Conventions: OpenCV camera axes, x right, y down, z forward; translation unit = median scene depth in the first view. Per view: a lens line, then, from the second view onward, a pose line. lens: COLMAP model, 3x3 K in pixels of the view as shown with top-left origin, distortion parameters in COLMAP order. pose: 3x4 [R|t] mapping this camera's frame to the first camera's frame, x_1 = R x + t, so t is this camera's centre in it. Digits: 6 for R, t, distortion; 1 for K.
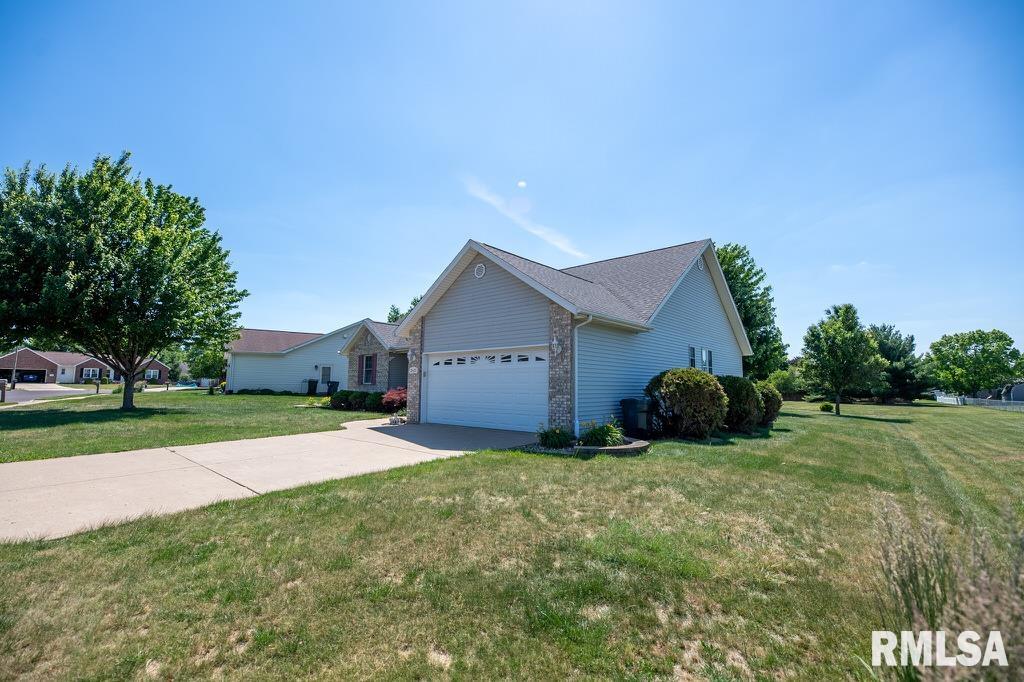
lens RADIAL K [[439.0, 0, 512.0], [0, 439.0, 341.0], [0, 0, 1]] dist [-0.001208, -0.000307]
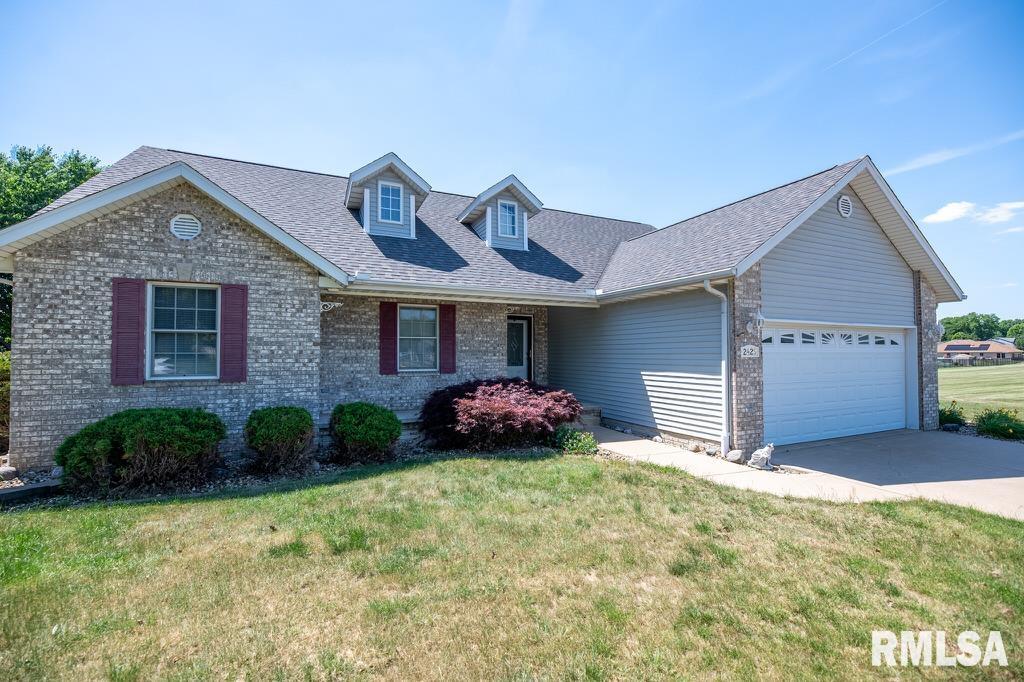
lens RADIAL K [[433.1, 0, 512.0], [0, 433.1, 341.0], [0, 0, 1]] dist [0.002181, -0.004969]
pose [[0.415939, 0.021624, 0.909135, -0.701042], [-0.090630, 0.995726, 0.017781, 0.063202], [-0.904865, -0.089791, 0.416121, 0.933407]]
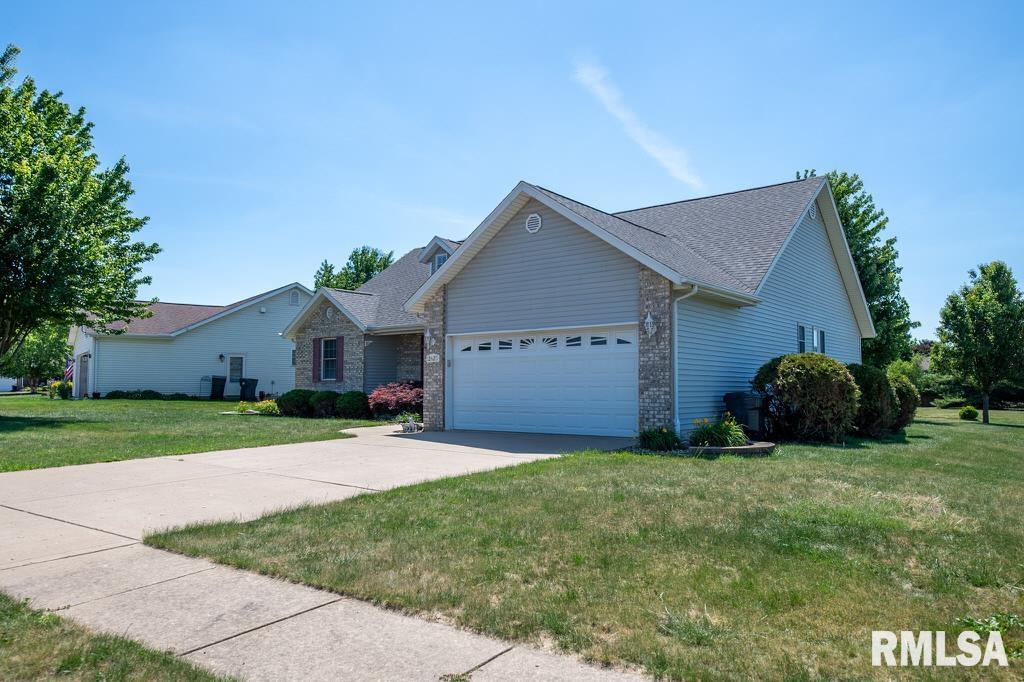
lens RADIAL K [[704.9, 0, 512.0], [0, 704.9, 341.0], [0, 0, 1]] dist [-0.001922, 0.003142]
pose [[0.998719, -0.002815, 0.050526, -0.136605], [0.001076, 0.999407, 0.034420, -0.001911], [-0.050593, -0.034322, 0.998129, -0.155832]]
